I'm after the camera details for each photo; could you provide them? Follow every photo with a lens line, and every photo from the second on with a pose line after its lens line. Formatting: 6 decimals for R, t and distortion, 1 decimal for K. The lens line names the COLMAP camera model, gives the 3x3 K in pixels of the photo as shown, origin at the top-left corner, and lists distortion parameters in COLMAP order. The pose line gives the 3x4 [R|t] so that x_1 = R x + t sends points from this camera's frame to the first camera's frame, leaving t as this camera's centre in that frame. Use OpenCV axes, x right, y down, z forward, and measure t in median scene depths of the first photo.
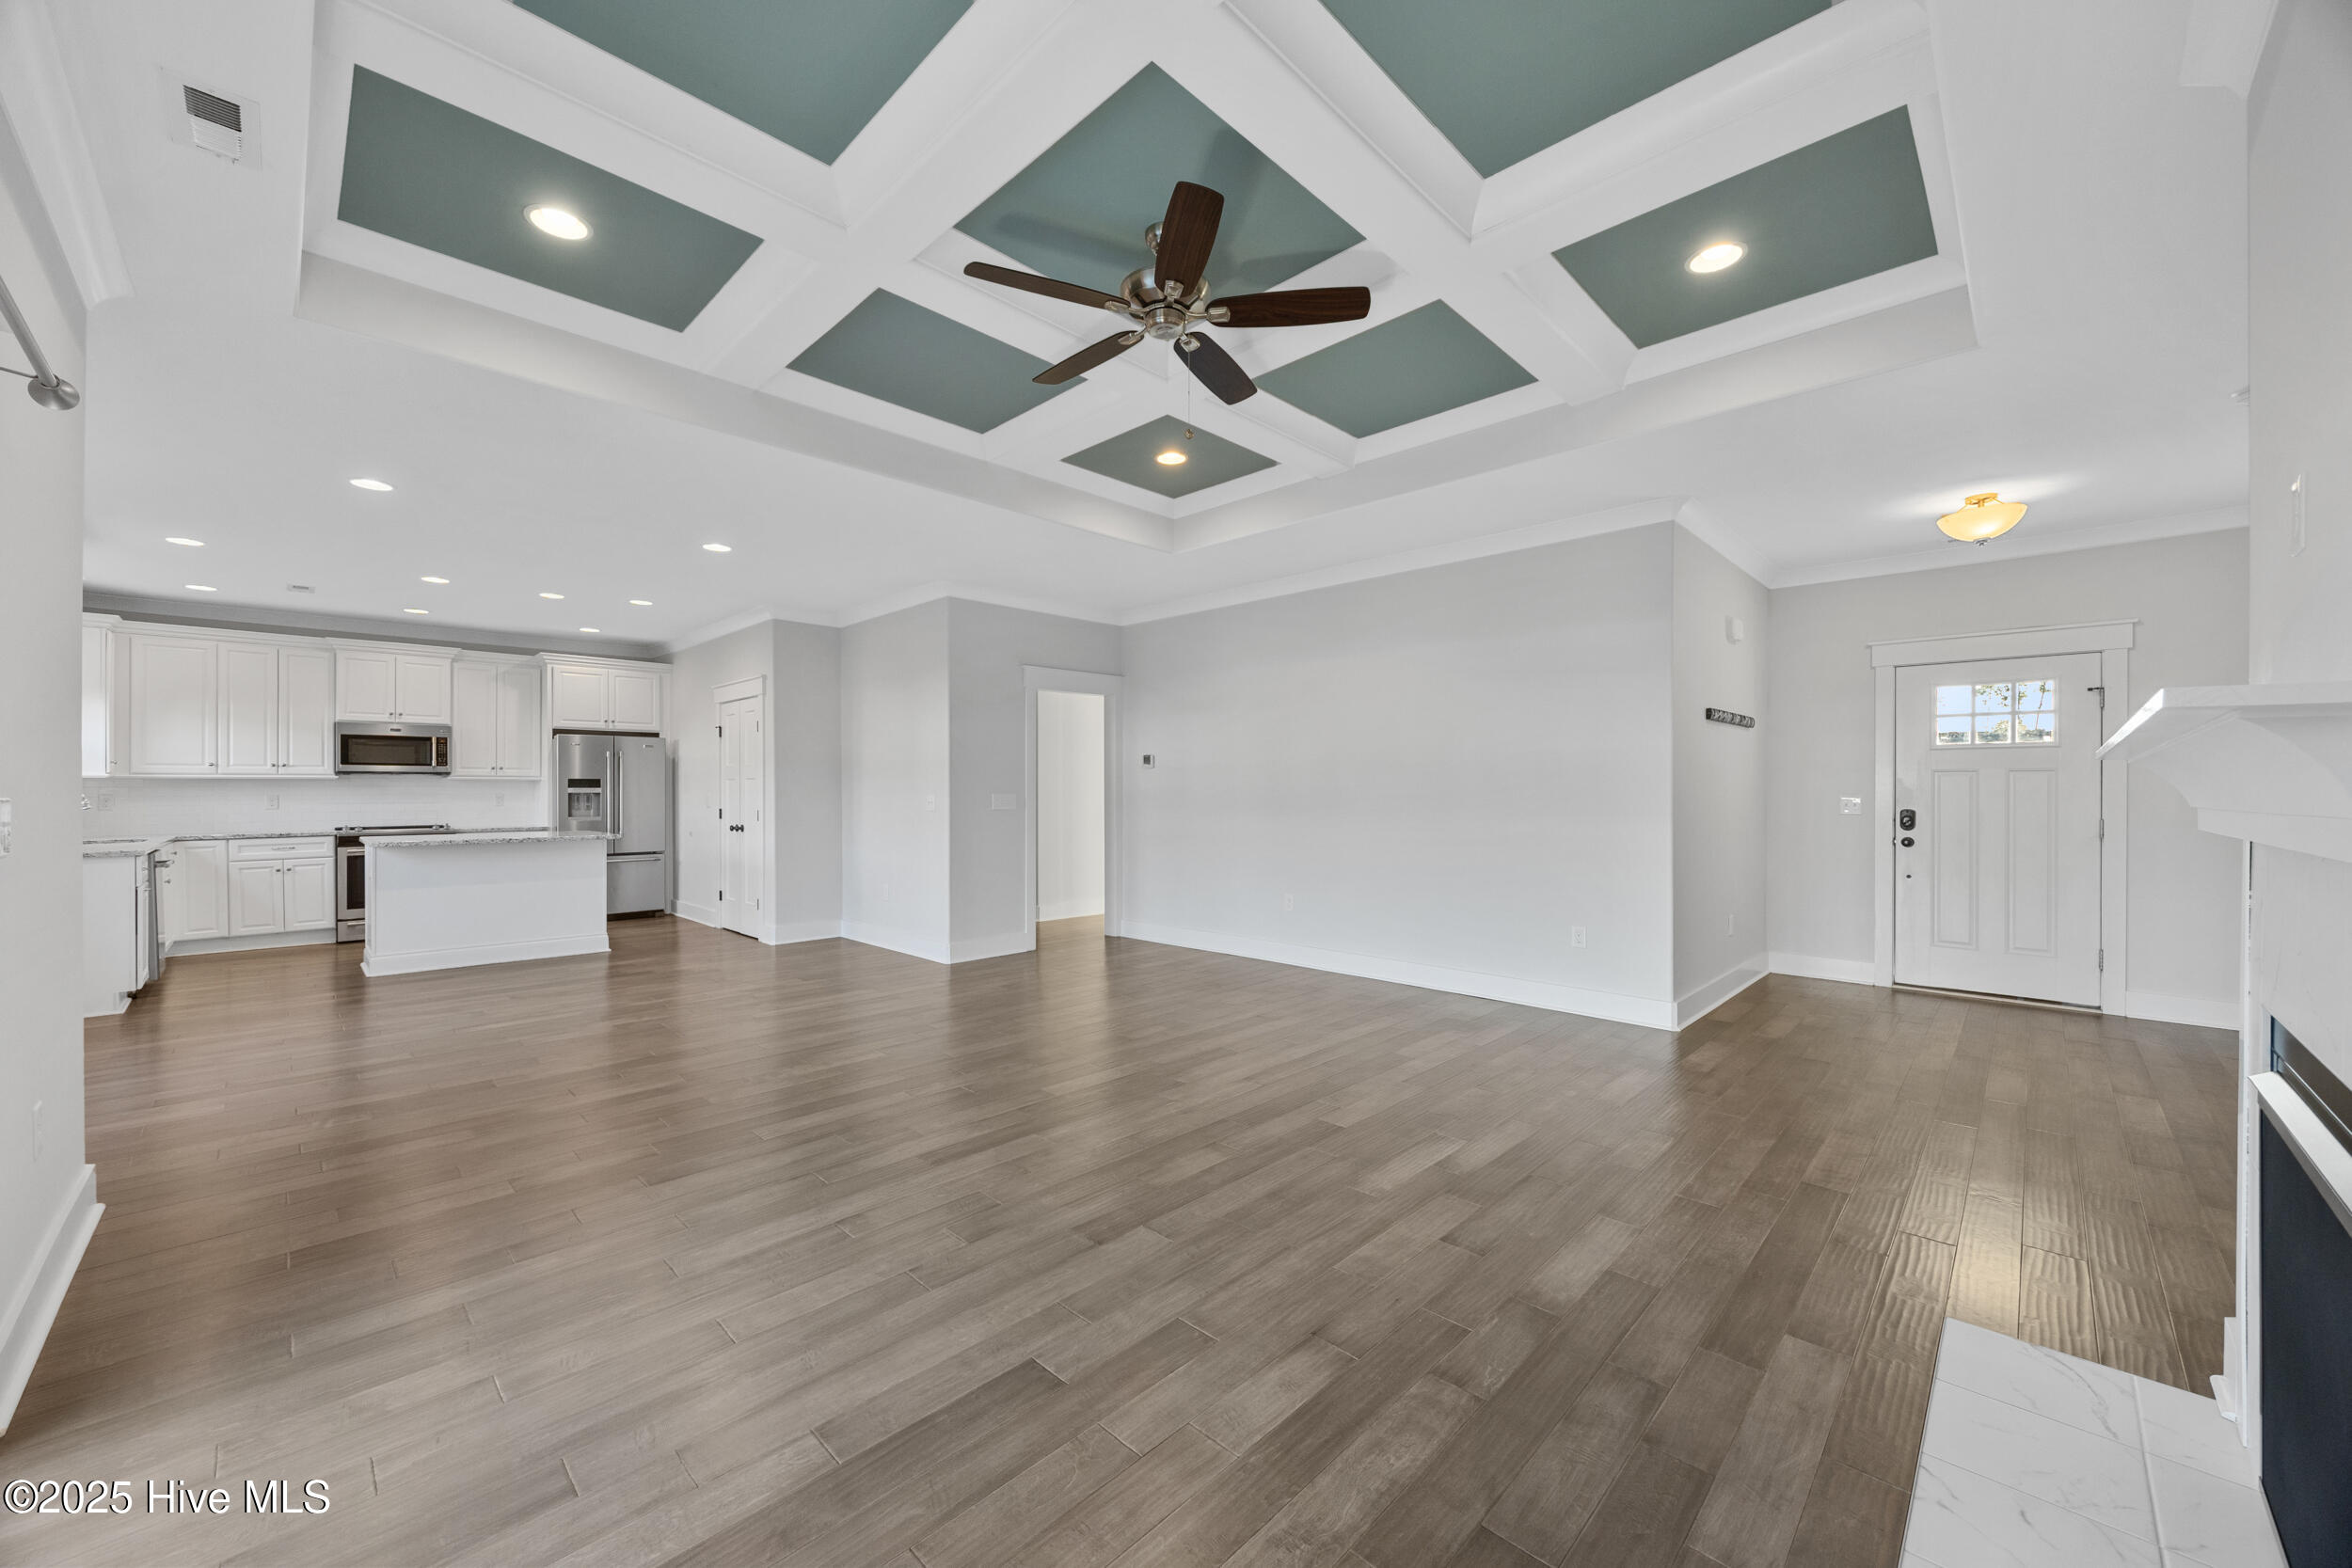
lens RADIAL K [[892.8, 0, 1172.2], [0, 892.8, 791.3], [0, 0, 1]] dist [-0.003791, -0.000246]
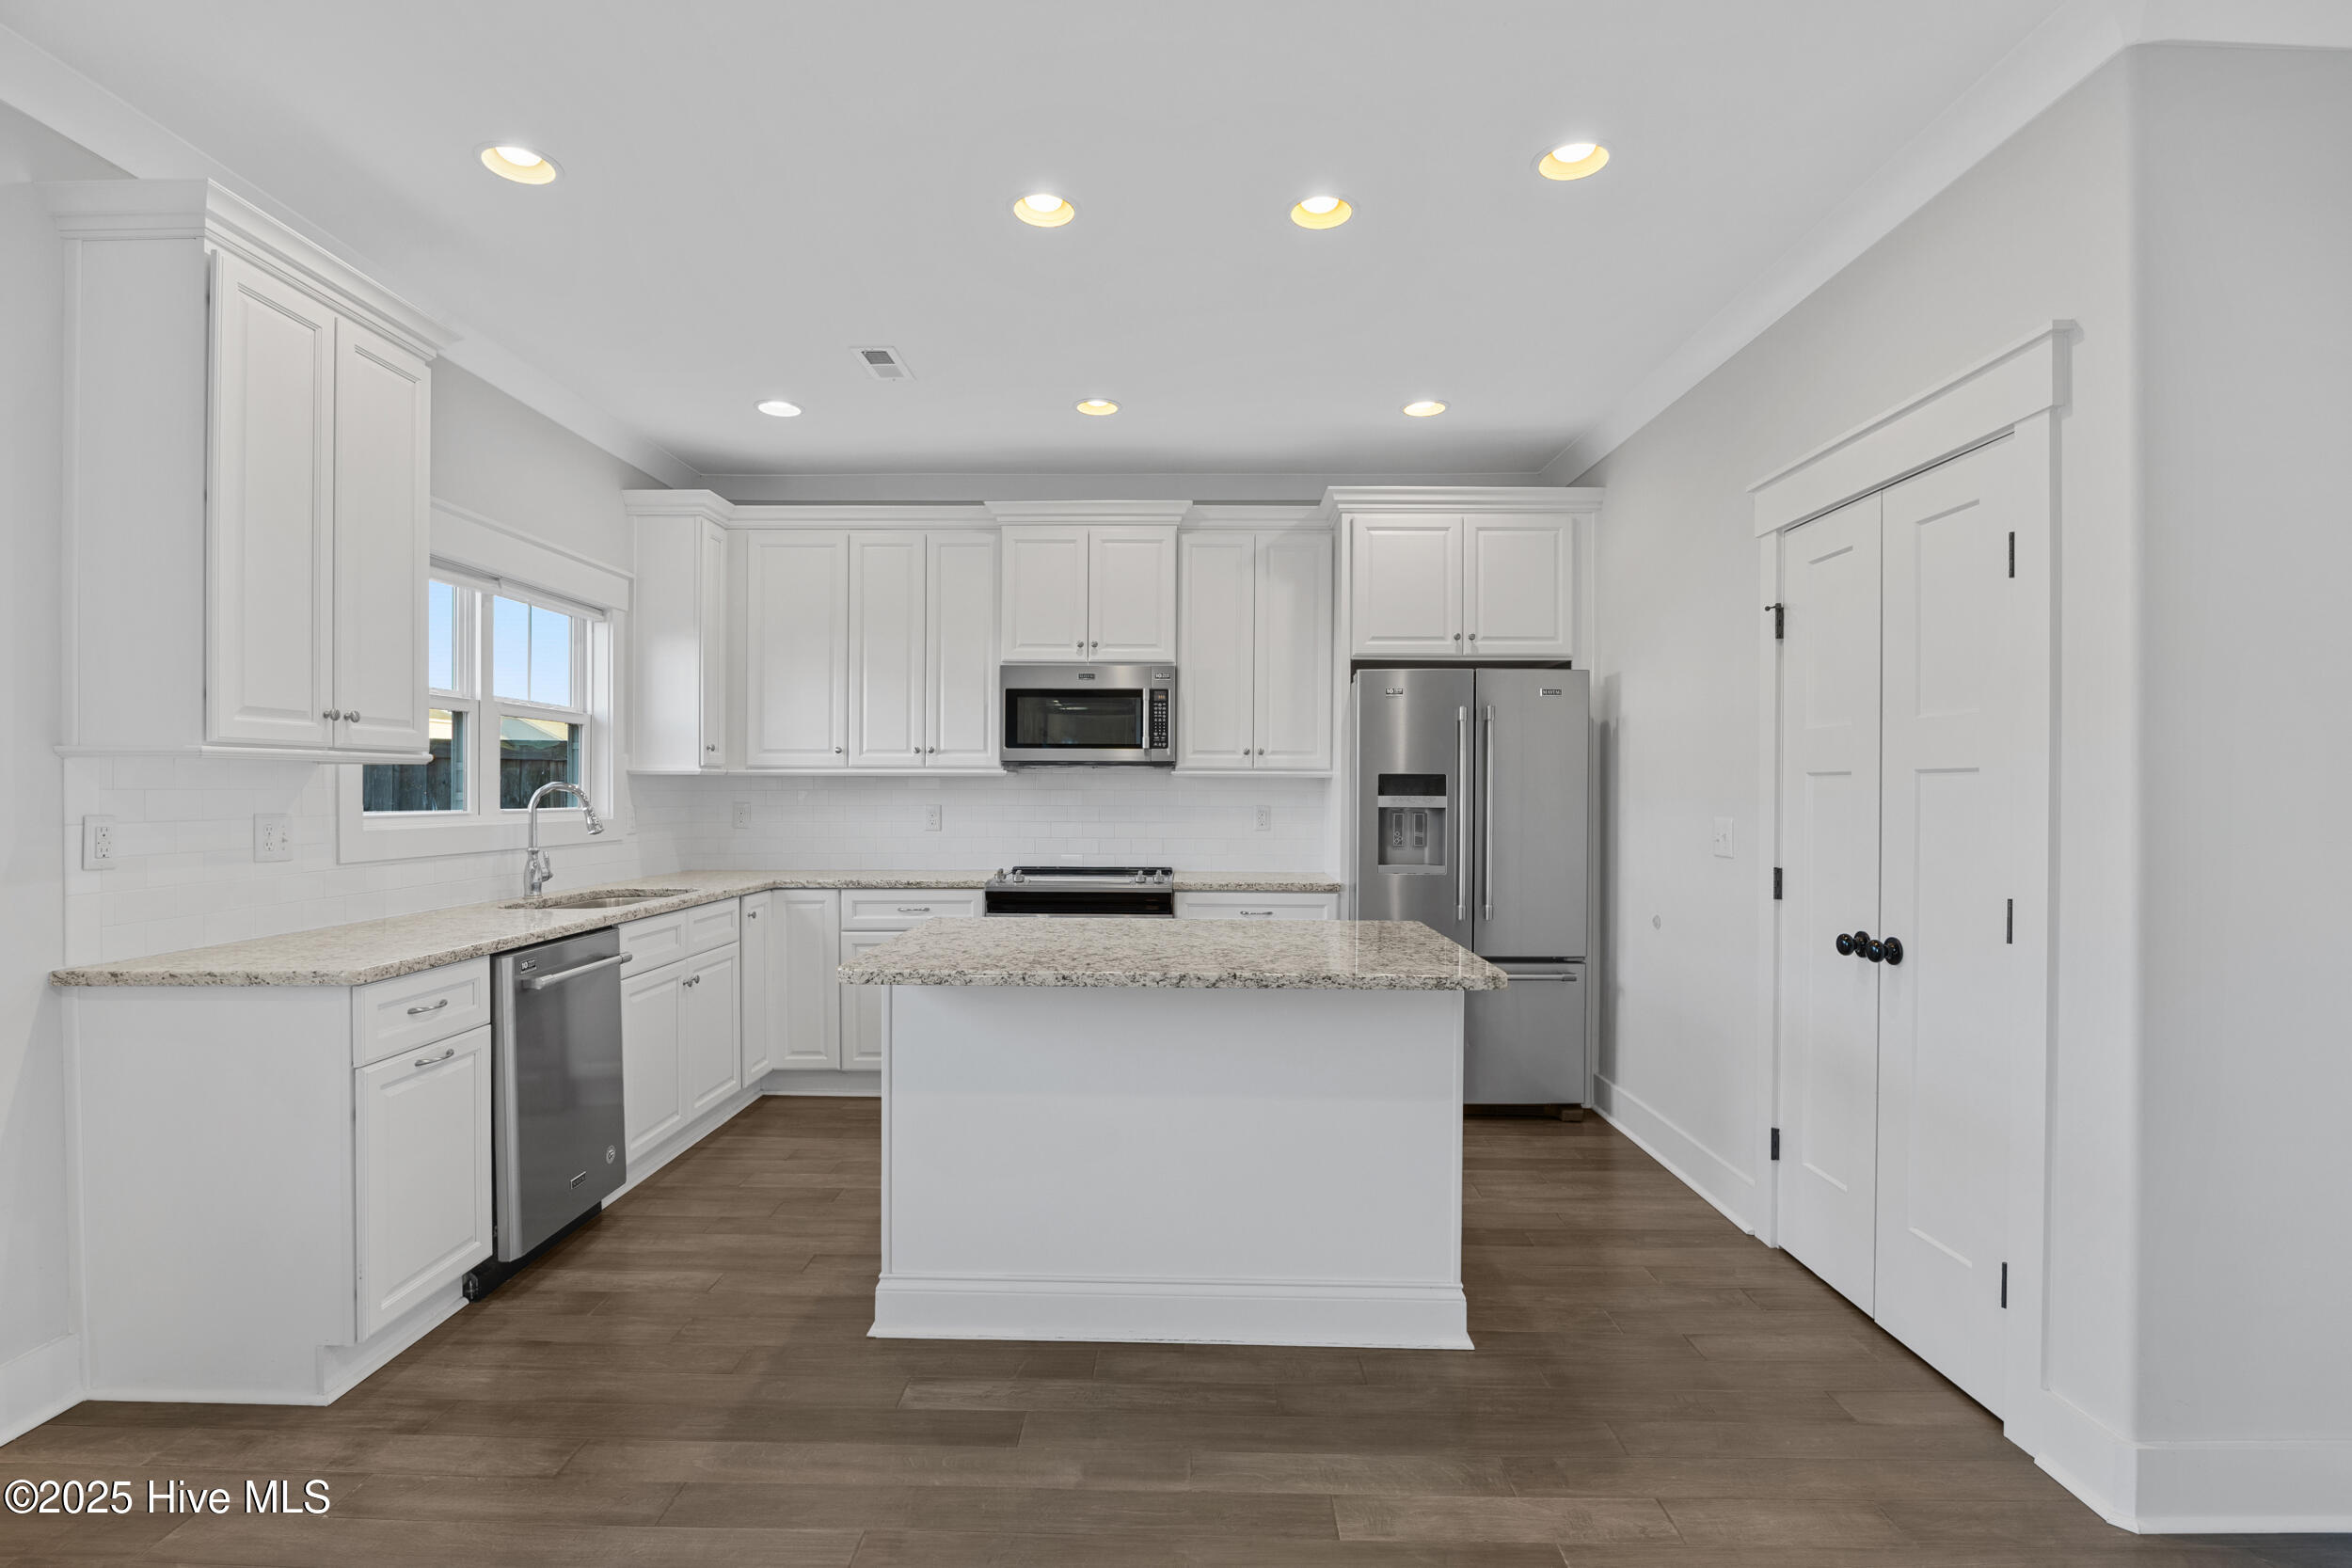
lens RADIAL K [[1118.4, 0, 1168.4], [0, 1118.4, 793.1], [0, 0, 1]] dist [-0.011808, -0.000047]
pose [[0.688635, 0.008468, -0.725059, -0.396957], [-0.006542, 0.999964, 0.005465, -0.008048], [0.725079, 0.000980, 0.688665, 0.616450]]
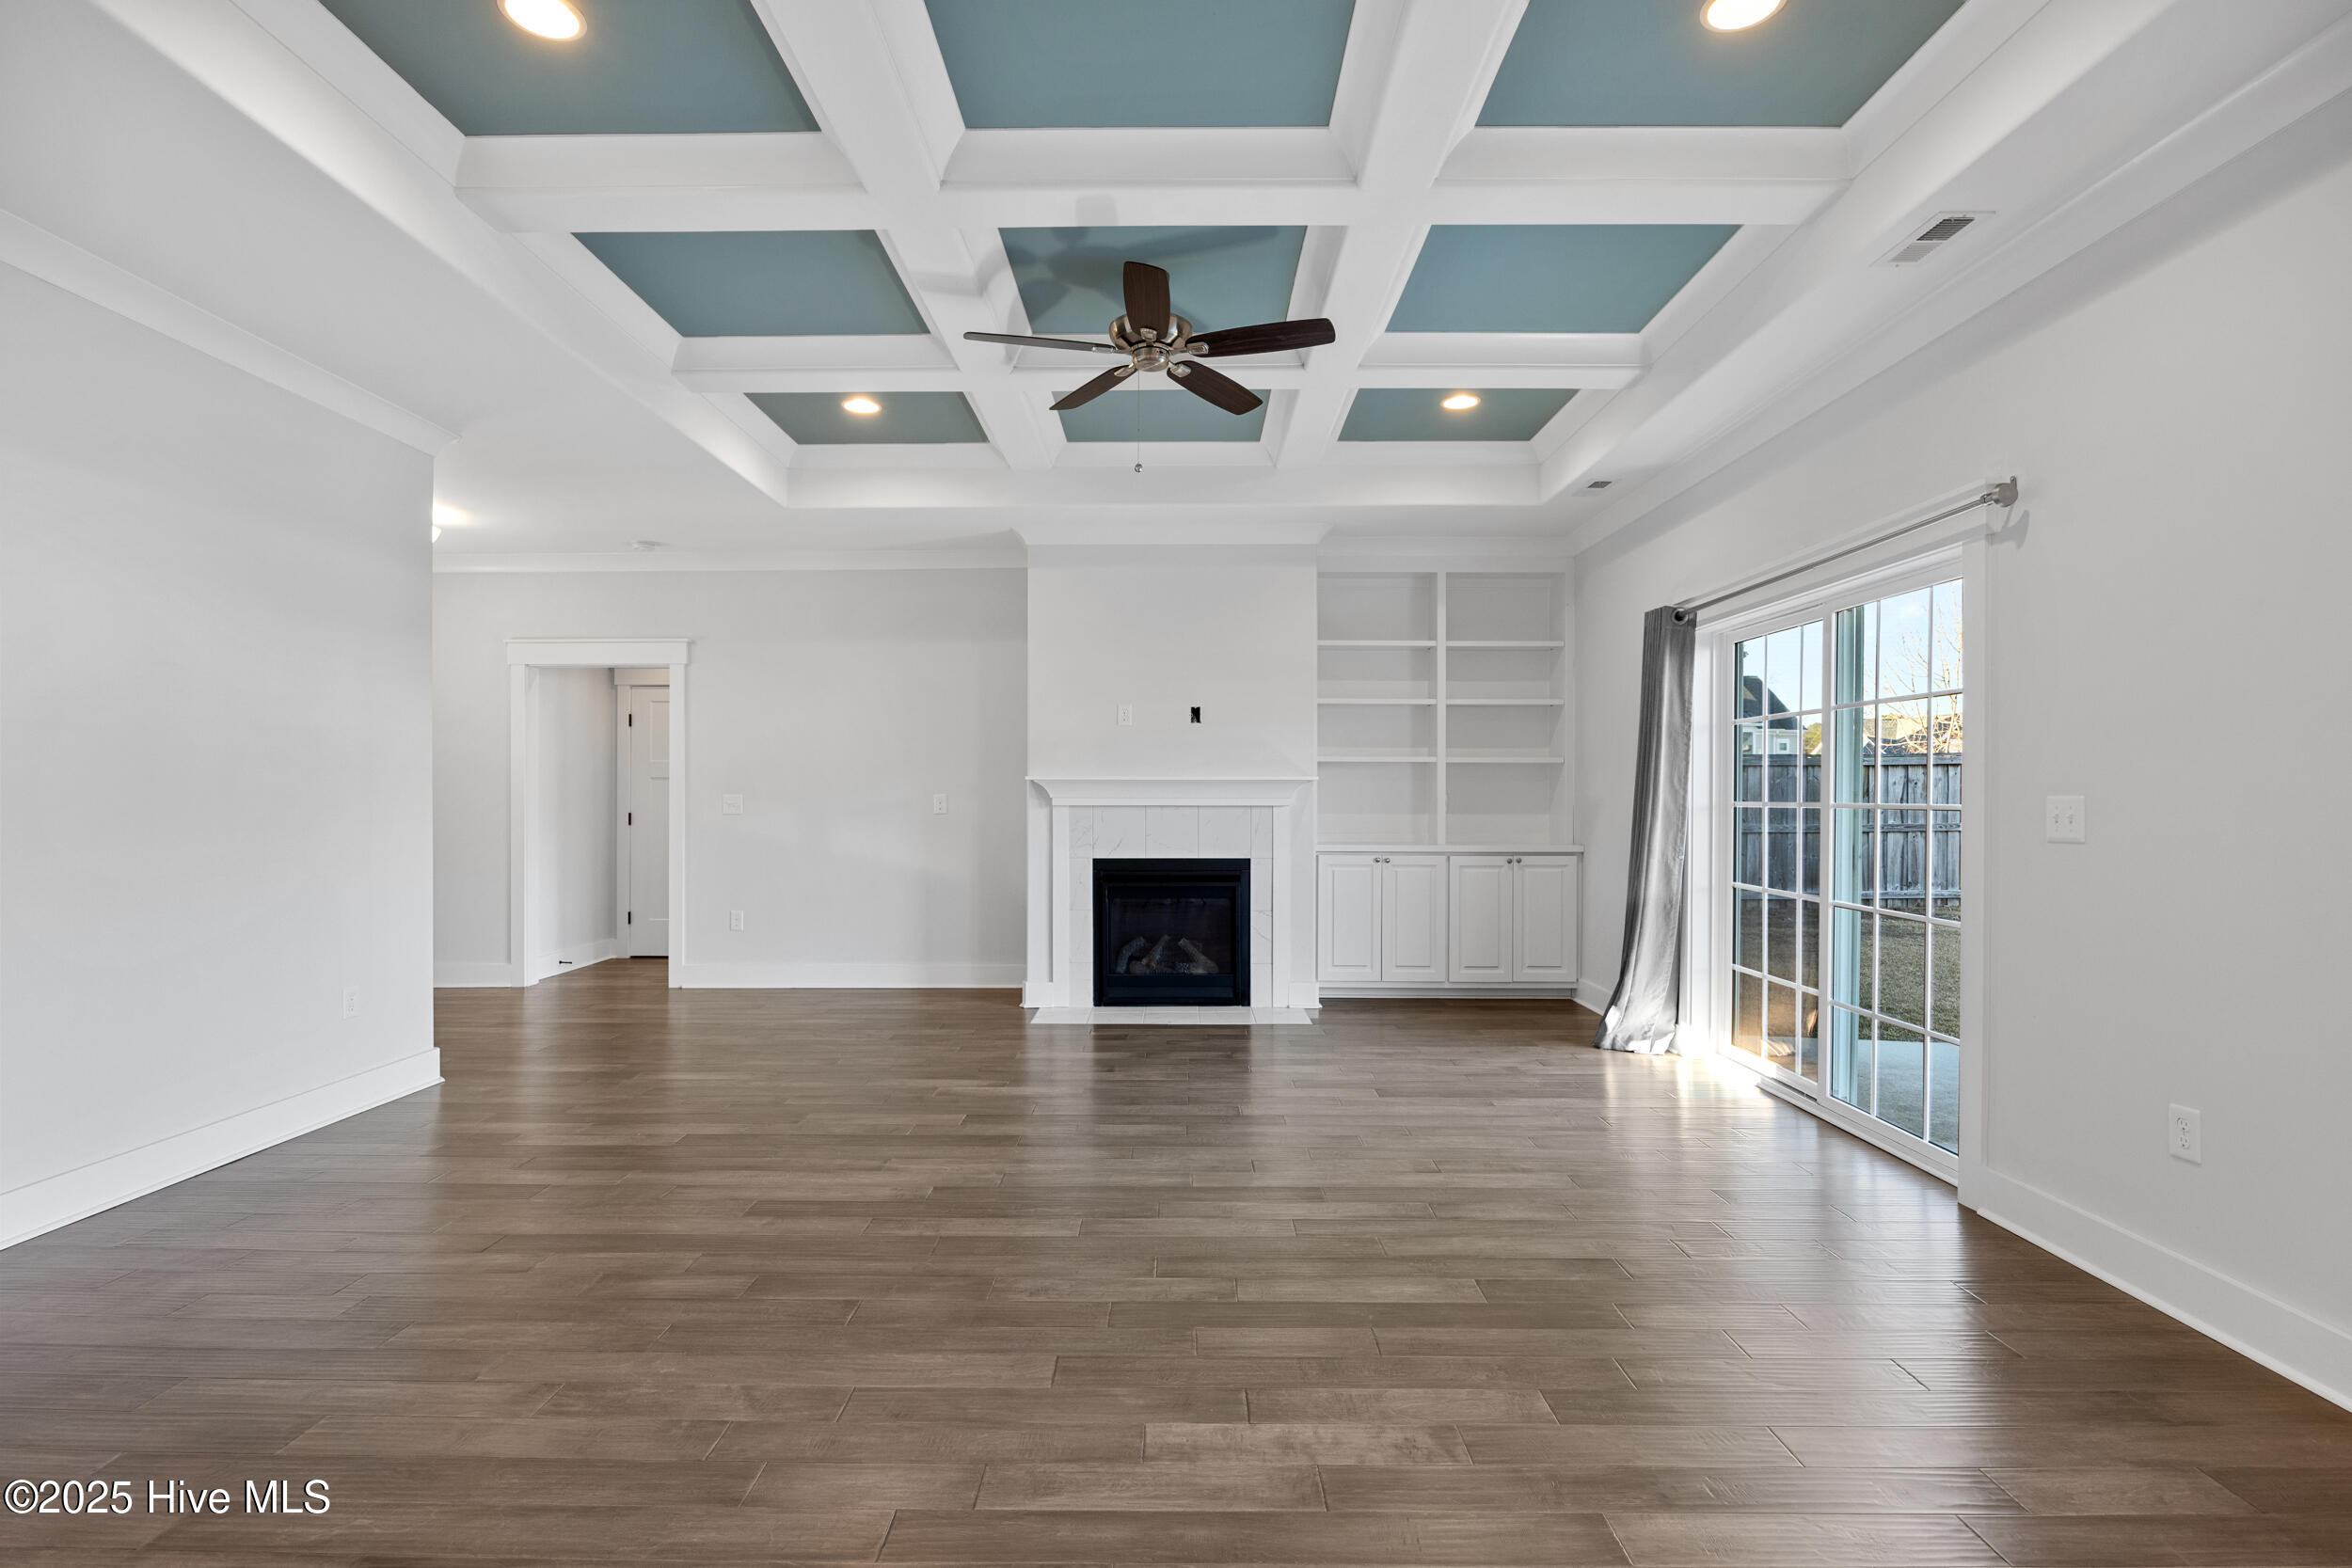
lens RADIAL K [[1102.2, 0, 1177.2], [0, 1102.2, 797.1], [0, 0, 1]] dist [-0.004485, -0.000038]
pose [[-0.702754, -0.002549, 0.711428, -0.381323], [-0.000342, 0.999995, 0.003244, 0.002173], [-0.711432, 0.002036, -0.702751, 0.744369]]
